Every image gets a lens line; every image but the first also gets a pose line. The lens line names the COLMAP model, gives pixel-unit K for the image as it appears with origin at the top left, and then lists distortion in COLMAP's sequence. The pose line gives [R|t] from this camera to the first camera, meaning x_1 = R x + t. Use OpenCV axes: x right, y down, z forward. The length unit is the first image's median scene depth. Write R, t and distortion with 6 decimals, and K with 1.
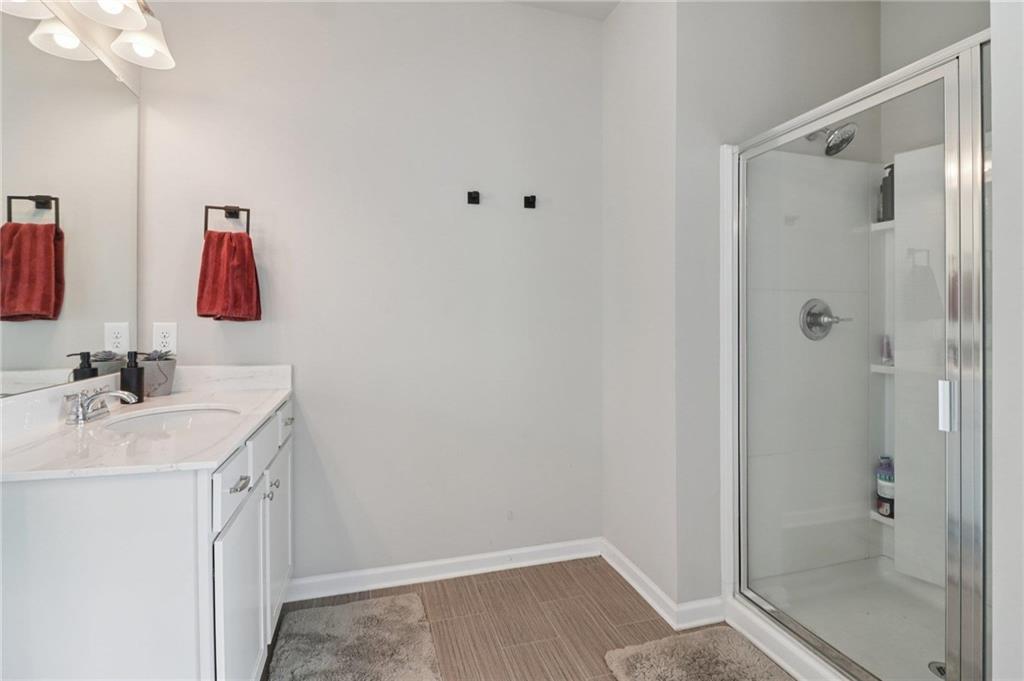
lens RADIAL K [[480.3, 0, 511.7], [0, 480.3, 325.4], [0, 0, 1]] dist [0.003822, -0.015673]
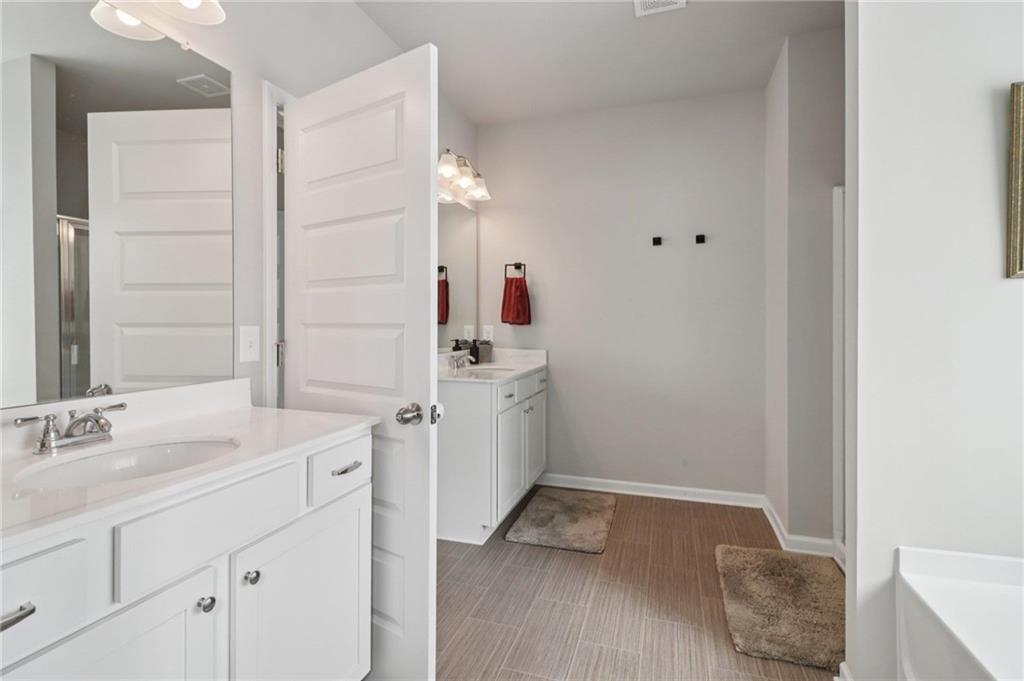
lens RADIAL K [[480.3, 0, 511.7], [0, 480.3, 325.4], [0, 0, 1]] dist [0.003822, -0.015673]
pose [[0.821123, 0.000258, -0.570751, 0.485147], [-0.004435, 0.999973, -0.005929, 0.004536], [0.570734, 0.007400, 0.821102, -0.568632]]
